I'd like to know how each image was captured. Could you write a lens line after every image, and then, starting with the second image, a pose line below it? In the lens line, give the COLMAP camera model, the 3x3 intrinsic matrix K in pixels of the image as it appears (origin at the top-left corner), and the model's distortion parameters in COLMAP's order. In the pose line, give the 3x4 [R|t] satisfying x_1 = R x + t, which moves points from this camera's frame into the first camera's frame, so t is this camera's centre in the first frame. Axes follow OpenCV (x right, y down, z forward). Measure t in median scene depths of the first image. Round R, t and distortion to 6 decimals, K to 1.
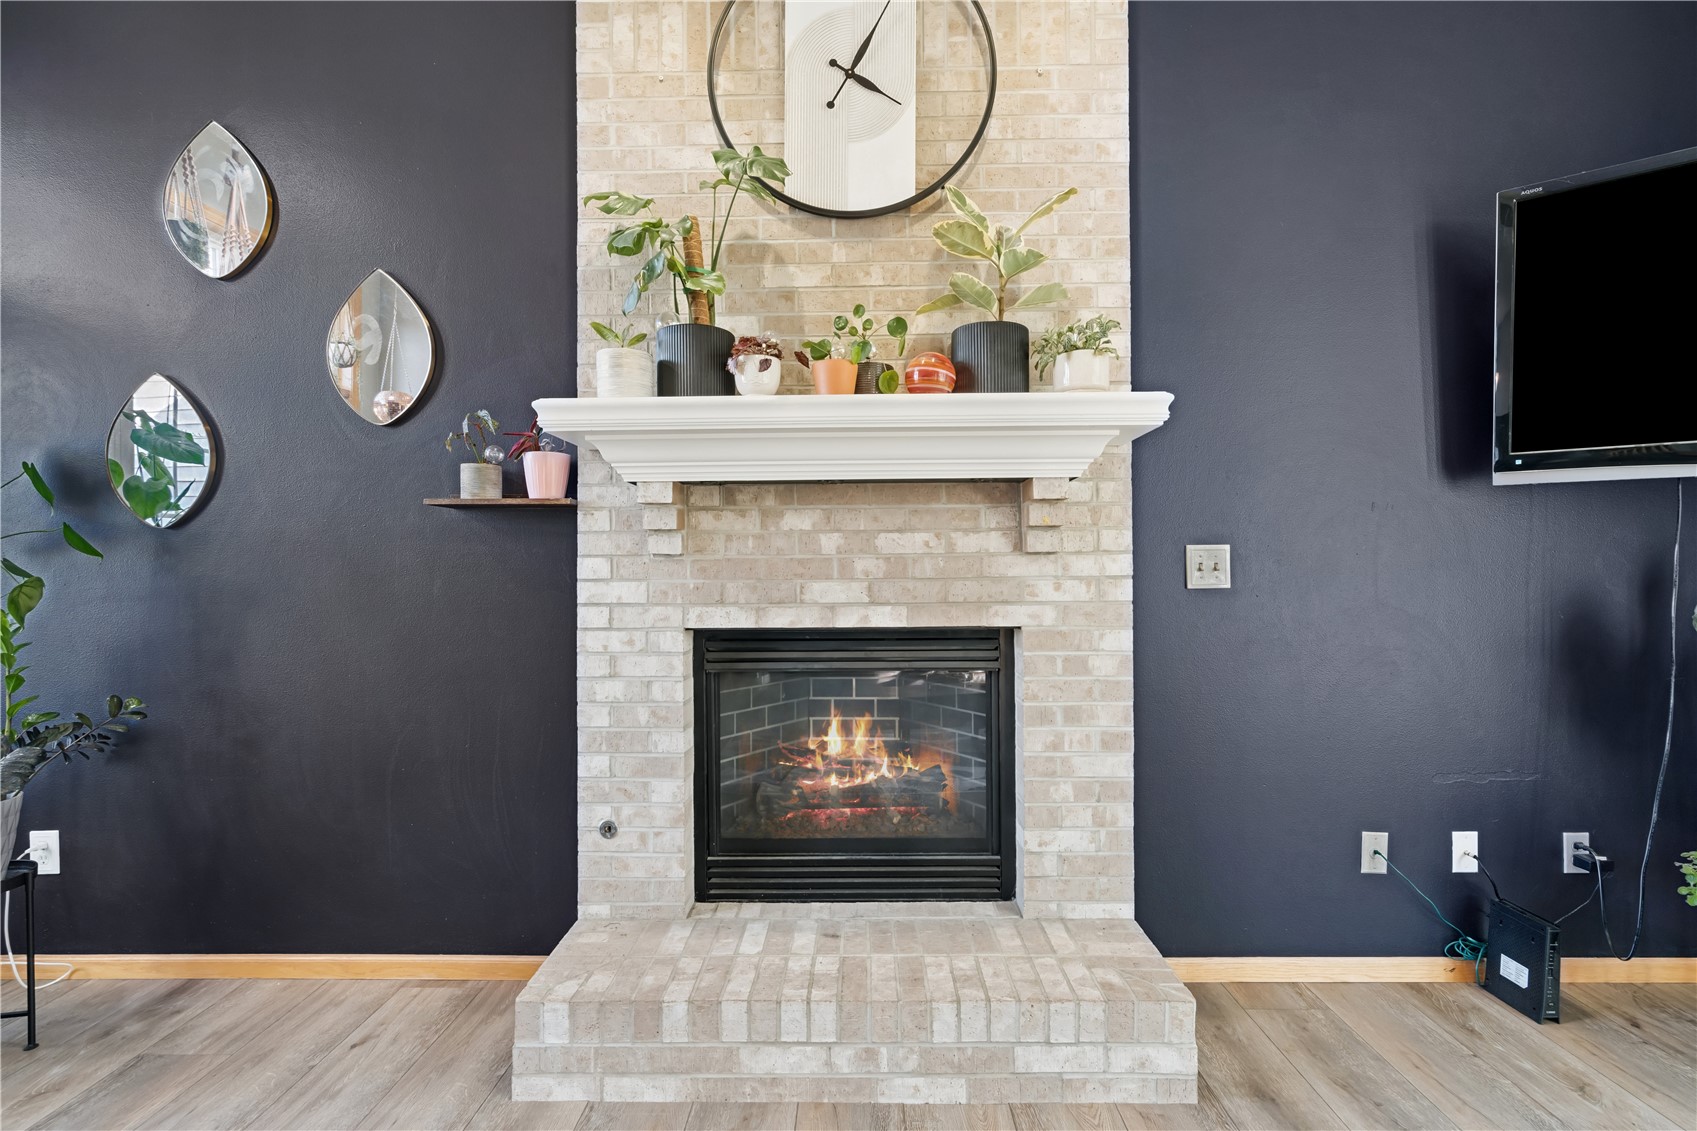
lens RADIAL K [[784.0, 0, 849.0], [0, 784.0, 569.3], [0, 0, 1]] dist [-0.002432, 0.000148]
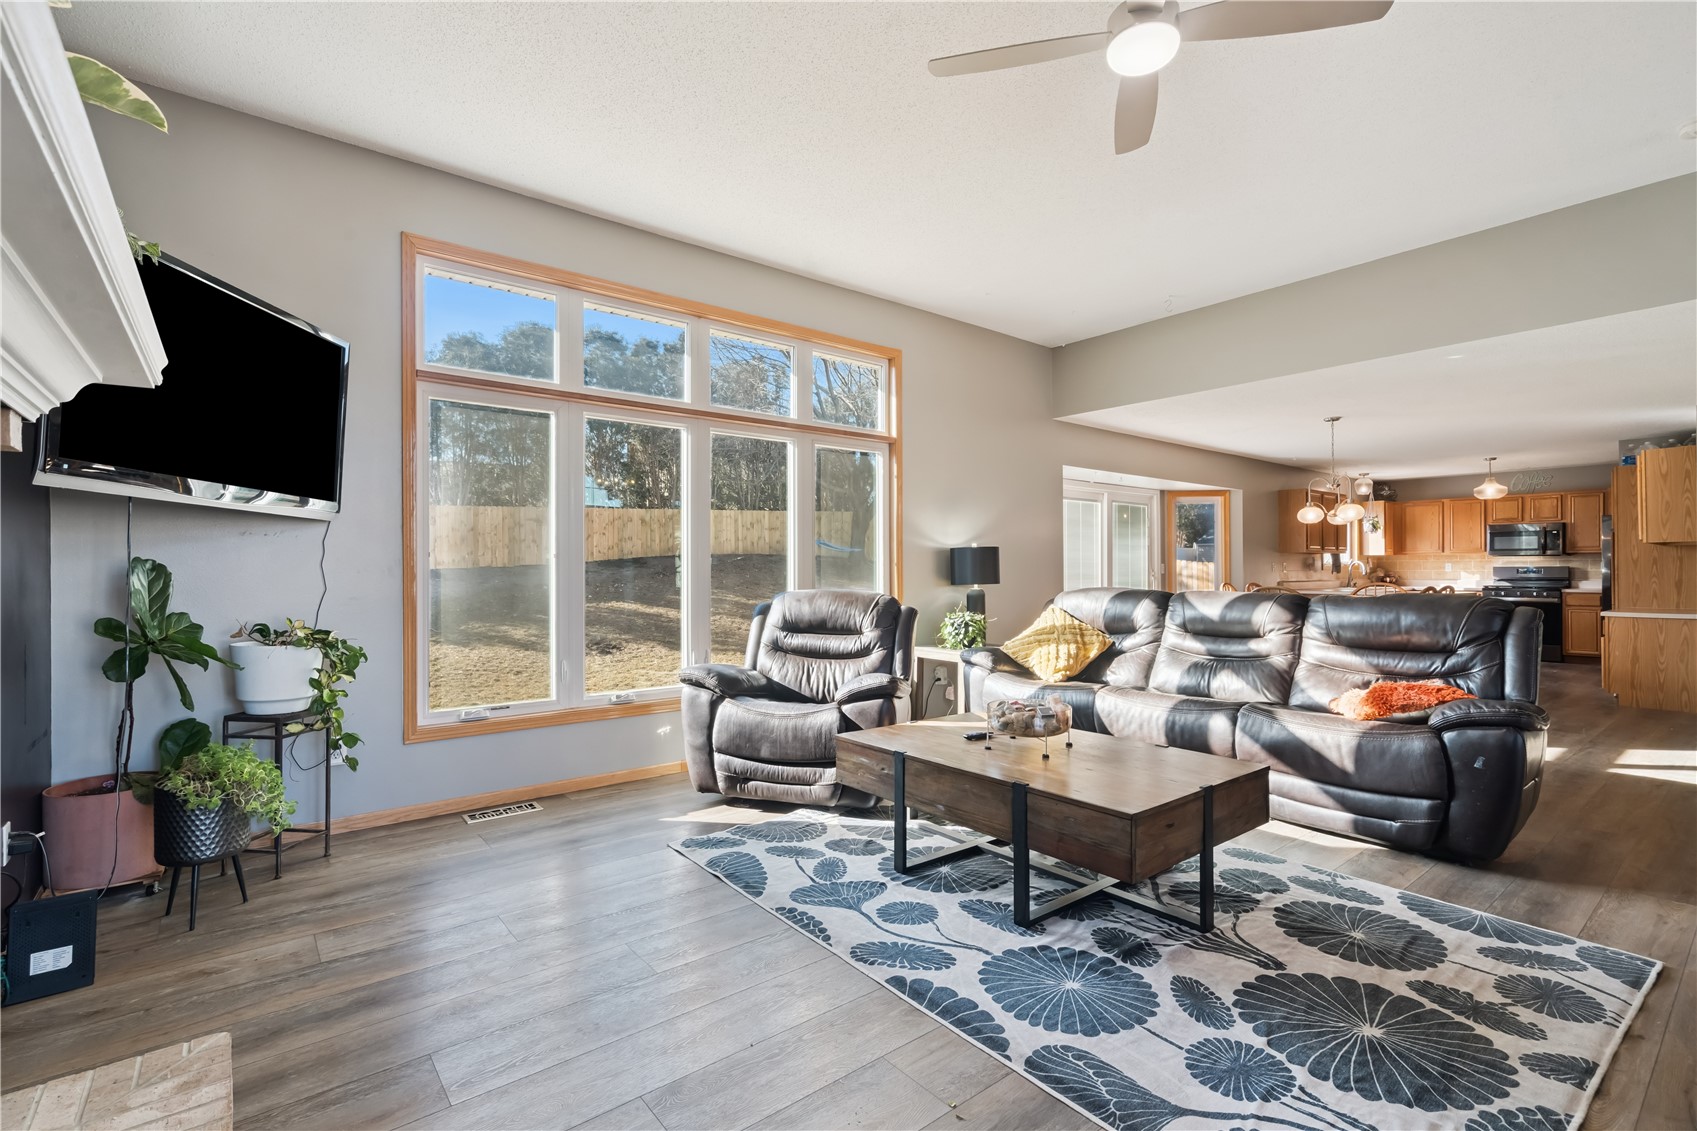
lens RADIAL K [[776.7, 0, 848.5], [0, 776.7, 565.5], [0, 0, 1]] dist [-0.000673, 0.000763]
pose [[-0.636726, 0.010554, 0.771018, -0.597984], [-0.000153, 0.999905, -0.013813, 0.009509], [-0.771090, -0.008913, -0.636664, 0.829735]]
